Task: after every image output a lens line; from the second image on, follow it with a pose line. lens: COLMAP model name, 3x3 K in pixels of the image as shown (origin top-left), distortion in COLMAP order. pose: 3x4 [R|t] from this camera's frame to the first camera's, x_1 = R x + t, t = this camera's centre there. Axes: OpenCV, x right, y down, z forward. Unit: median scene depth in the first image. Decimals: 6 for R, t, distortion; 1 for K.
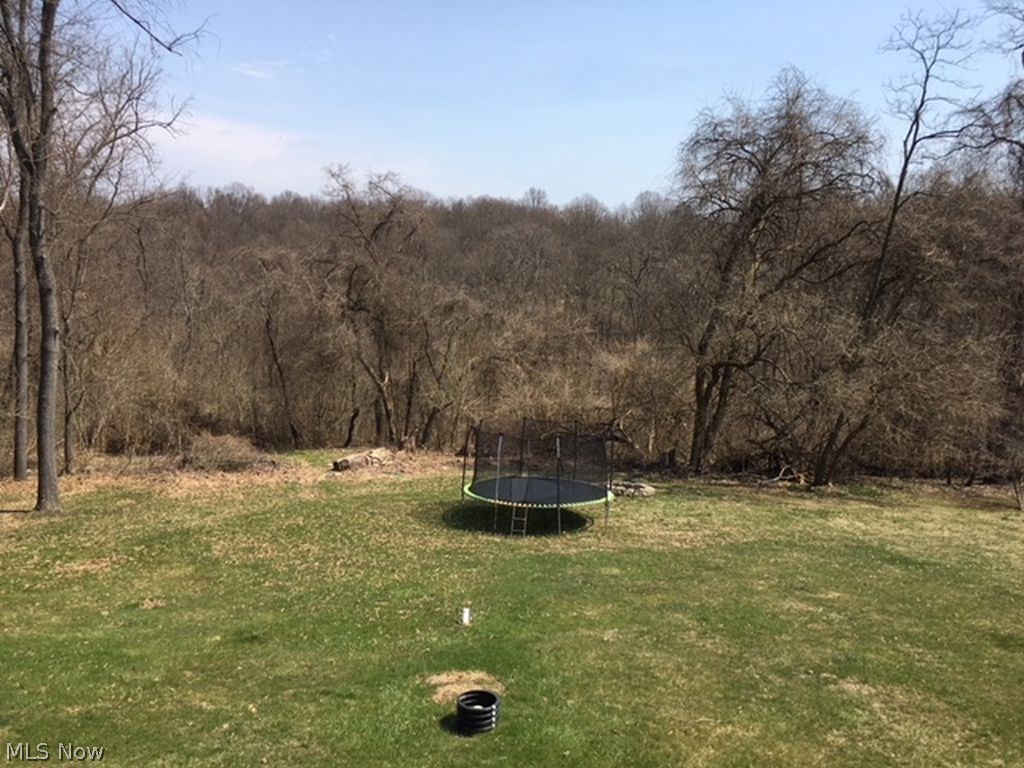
lens RADIAL K [[875.8, 0, 509.6], [0, 875.8, 380.3], [0, 0, 1]] dist [0.072956, -0.090541]
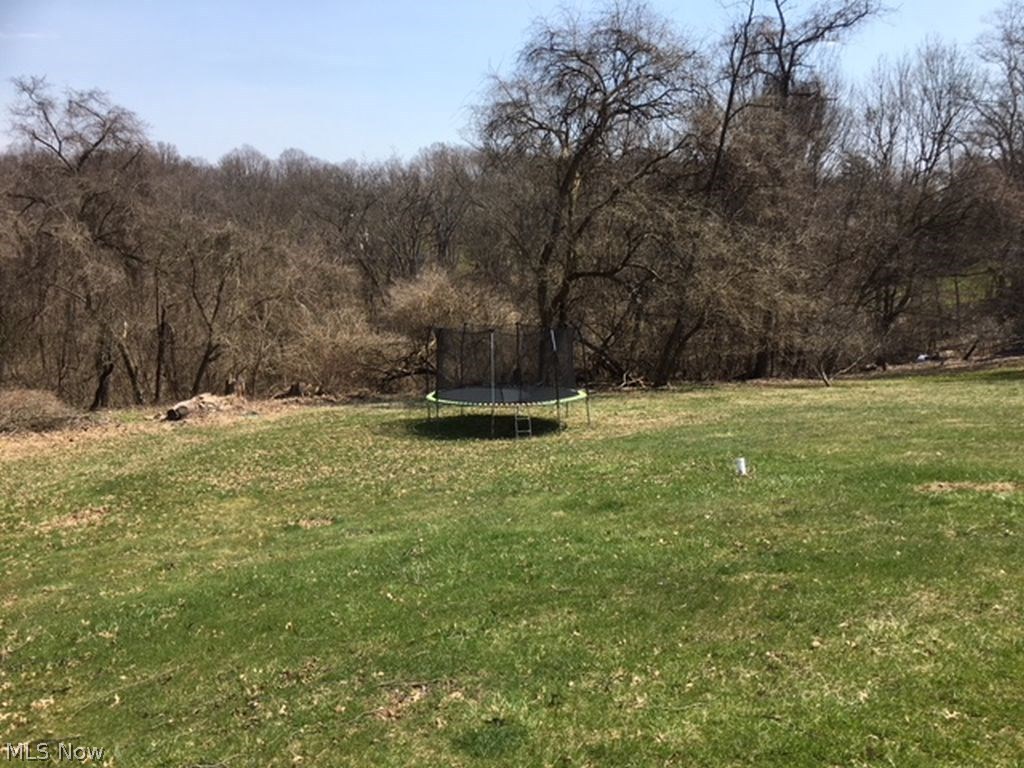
lens RADIAL K [[875.8, 0, 508.3], [0, 875.8, 375.8], [0, 0, 1]] dist [0.072956, -0.090541]
pose [[0.916005, -0.080957, 0.392913, -0.266663], [0.068120, 0.996591, 0.046530, 0.050032], [-0.395341, -0.015857, 0.918398, 0.113719]]
